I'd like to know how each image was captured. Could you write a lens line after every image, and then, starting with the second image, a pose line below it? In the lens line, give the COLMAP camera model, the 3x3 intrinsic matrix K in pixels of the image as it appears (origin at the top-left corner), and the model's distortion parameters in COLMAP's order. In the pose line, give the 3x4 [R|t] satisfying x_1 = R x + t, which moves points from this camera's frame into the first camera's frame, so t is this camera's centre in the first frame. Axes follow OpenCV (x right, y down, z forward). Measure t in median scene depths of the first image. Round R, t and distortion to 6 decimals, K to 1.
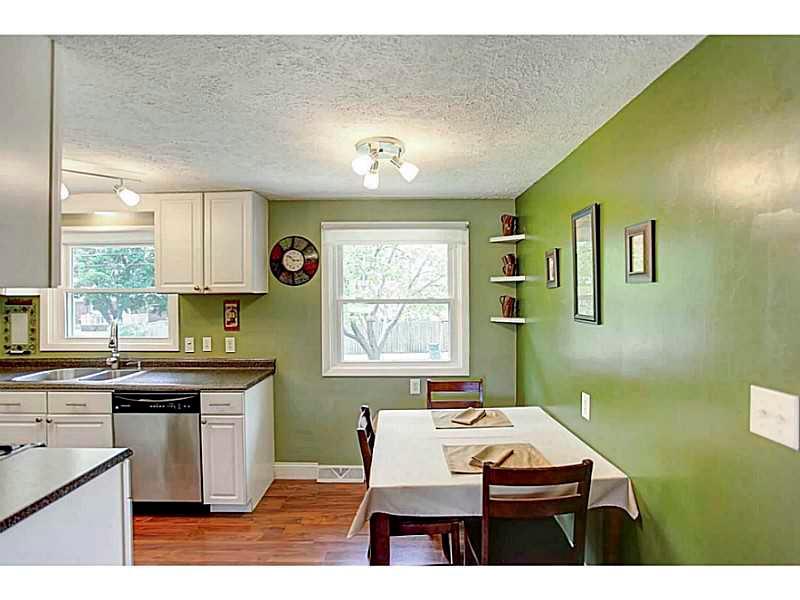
lens RADIAL K [[399.9, 0, 398.7], [0, 399.9, 297.9], [0, 0, 1]] dist [-0.072426, 0.033666]
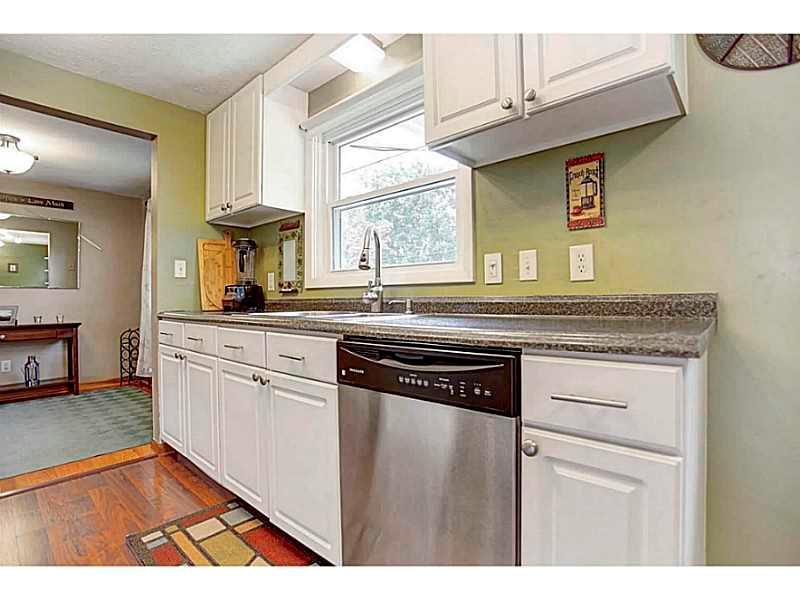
lens RADIAL K [[399.9, 0, 398.7], [0, 399.9, 297.9], [0, 0, 1]] dist [-0.072426, 0.033666]
pose [[0.744868, -0.001149, -0.667211, -0.292939], [0.003627, 0.999991, 0.002327, 0.156242], [0.667202, -0.004153, 0.744865, 0.557691]]
